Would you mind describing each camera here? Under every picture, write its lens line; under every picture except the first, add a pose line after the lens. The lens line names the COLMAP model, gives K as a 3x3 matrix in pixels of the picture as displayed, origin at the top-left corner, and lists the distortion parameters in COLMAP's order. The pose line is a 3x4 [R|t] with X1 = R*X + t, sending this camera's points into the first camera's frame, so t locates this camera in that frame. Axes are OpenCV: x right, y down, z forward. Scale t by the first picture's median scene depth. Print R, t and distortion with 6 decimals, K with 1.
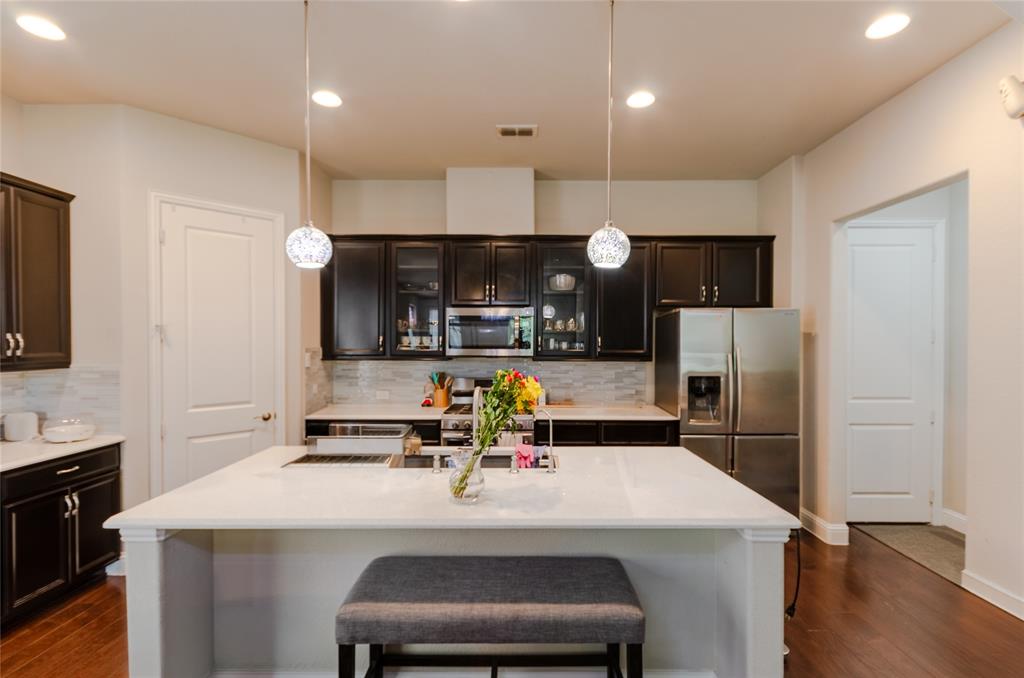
lens RADIAL K [[471.4, 0, 519.2], [0, 471.4, 343.6], [0, 0, 1]] dist [0.001734, 0.000291]
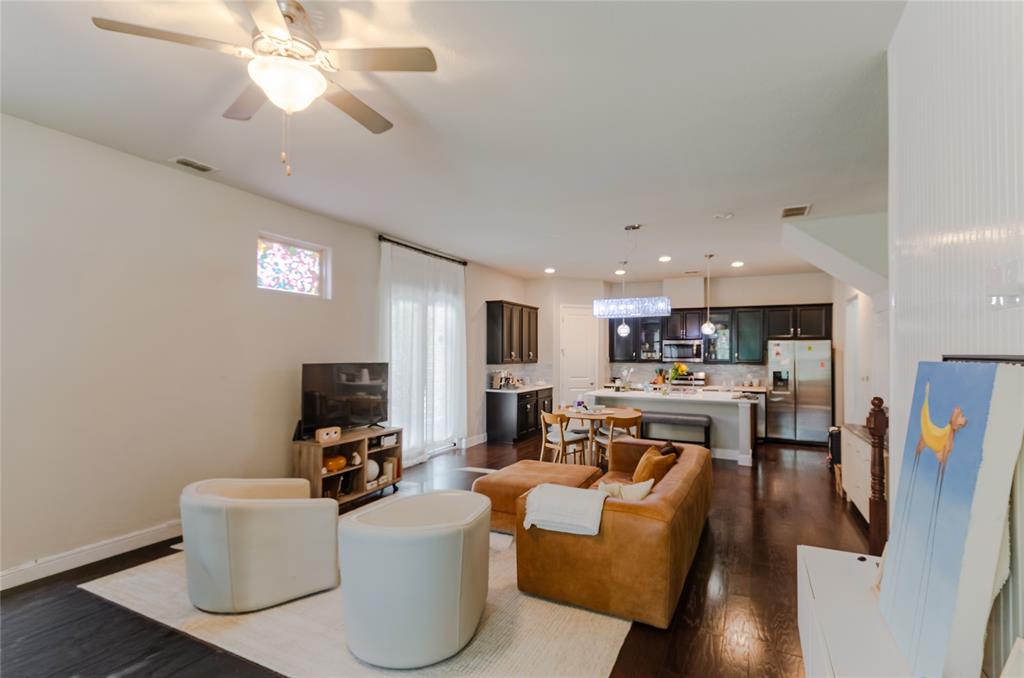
lens RADIAL K [[471.4, 0, 517.0], [0, 471.4, 345.2], [0, 0, 1]] dist [0.001734, 0.000291]
pose [[0.894978, -0.002112, -0.446105, 0.235134], [-0.005453, 0.999862, -0.015674, -0.012359], [0.446076, 0.016461, 0.894844, -1.376437]]
